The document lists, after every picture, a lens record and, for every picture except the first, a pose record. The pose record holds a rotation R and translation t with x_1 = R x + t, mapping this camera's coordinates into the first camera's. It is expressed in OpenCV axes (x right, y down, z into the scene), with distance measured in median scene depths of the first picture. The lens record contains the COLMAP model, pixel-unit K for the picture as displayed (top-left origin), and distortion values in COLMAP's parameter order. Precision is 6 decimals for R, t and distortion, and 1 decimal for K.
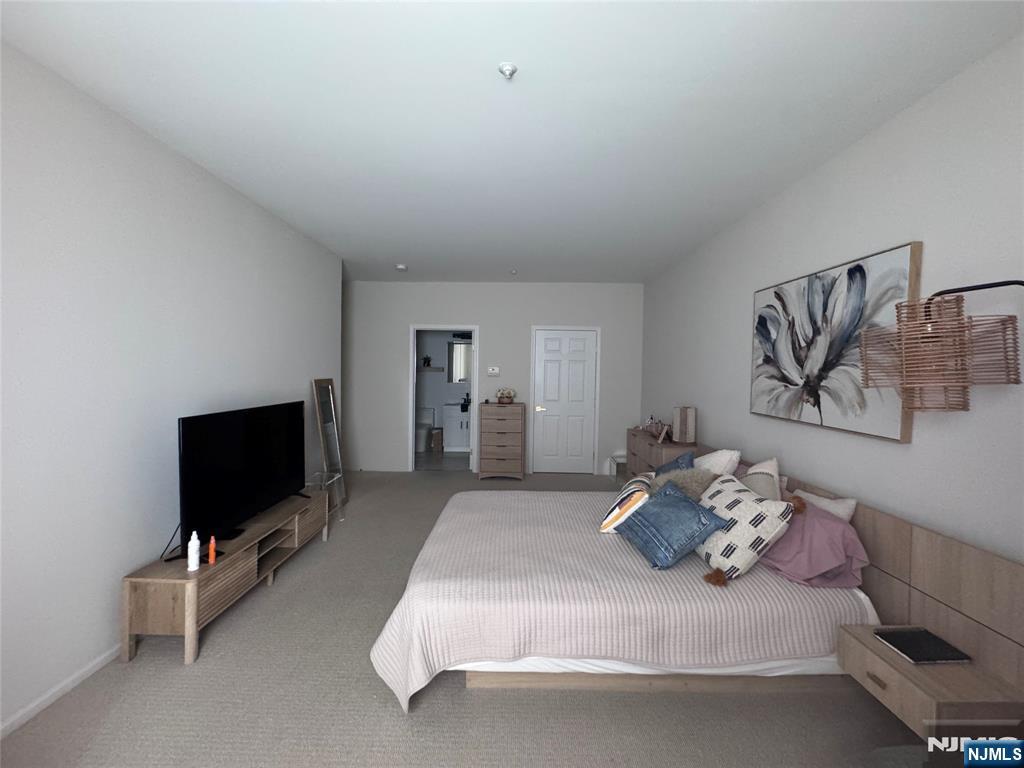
lens RADIAL K [[411.4, 0, 512.0], [0, 411.4, 384.0], [0, 0, 1]] dist [-0.000582, 0.000035]
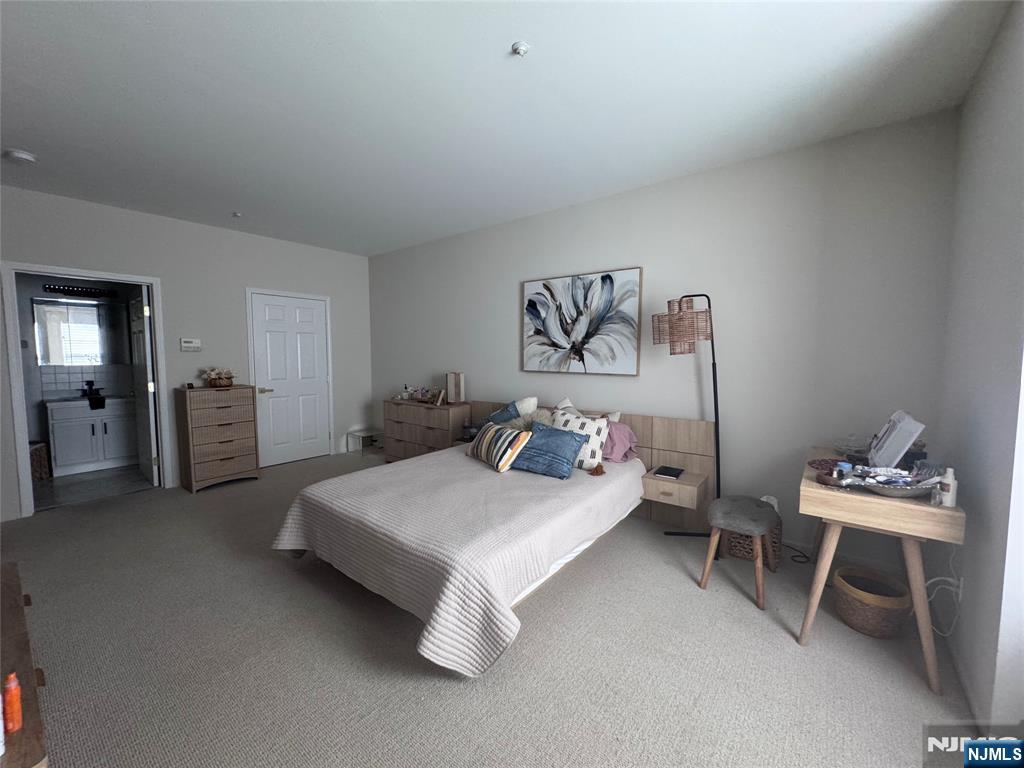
lens RADIAL K [[411.4, 0, 512.0], [0, 411.4, 384.0], [0, 0, 1]] dist [-0.000582, 0.000035]
pose [[0.609672, -0.073000, 0.789285, -0.652895], [0.035960, 0.997272, 0.064459, 0.029477], [-0.791838, -0.010916, 0.610634, 0.240815]]
